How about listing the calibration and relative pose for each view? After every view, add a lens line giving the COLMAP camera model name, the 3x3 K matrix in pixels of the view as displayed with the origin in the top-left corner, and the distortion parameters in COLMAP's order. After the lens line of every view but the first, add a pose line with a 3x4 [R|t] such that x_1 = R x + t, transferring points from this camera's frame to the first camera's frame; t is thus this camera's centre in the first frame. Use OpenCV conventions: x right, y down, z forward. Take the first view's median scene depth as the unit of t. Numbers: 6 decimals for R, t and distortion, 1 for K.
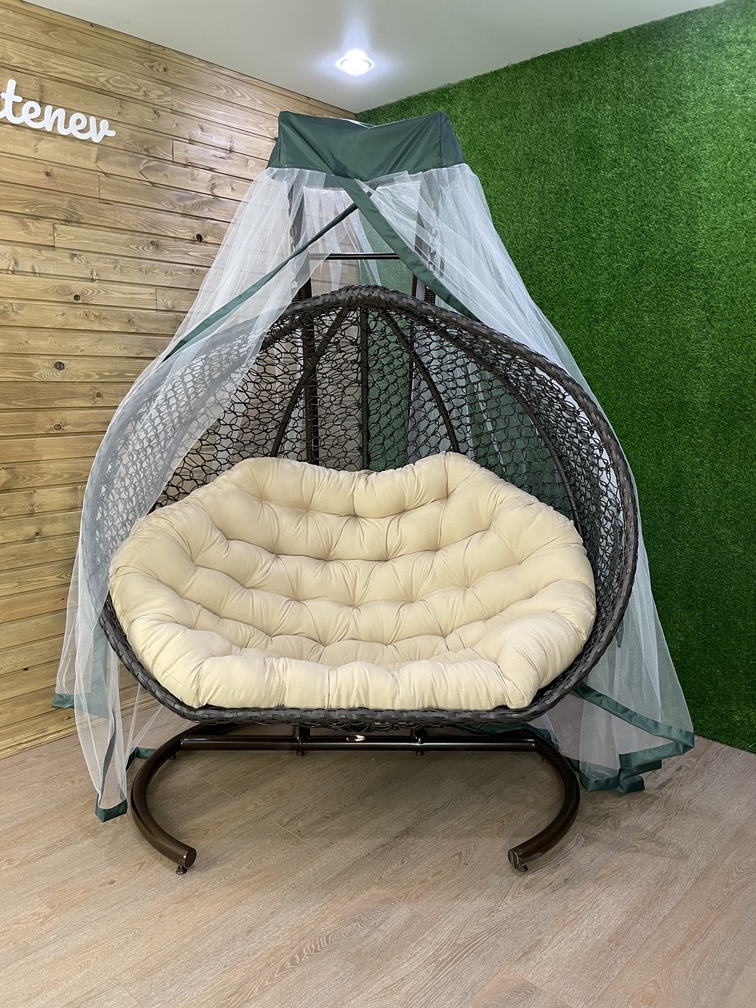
lens RADIAL K [[757.7, 0, 381.6], [0, 757.7, 499.9], [0, 0, 1]] dist [0.083509, -0.117518]
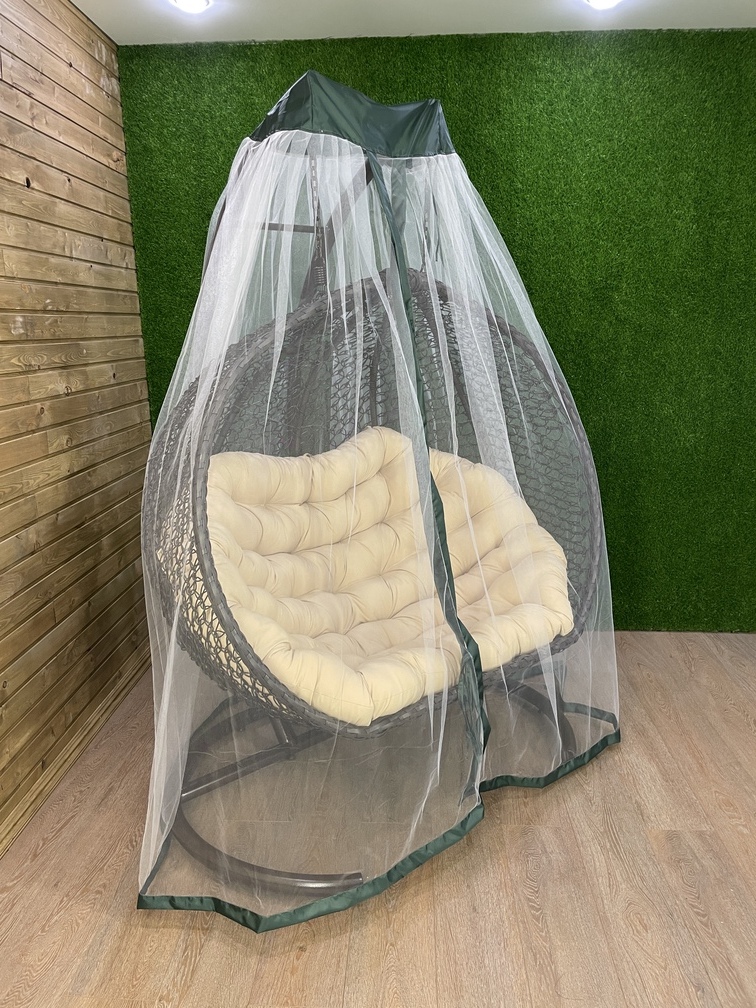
lens RADIAL K [[758.3, 0, 379.5], [0, 758.3, 501.1], [0, 0, 1]] dist [0.077912, -0.110051]
pose [[0.762703, -0.160132, 0.626612, -0.569800], [0.123247, 0.987095, 0.102241, -0.068332], [-0.634898, -0.000751, 0.772596, 0.197862]]
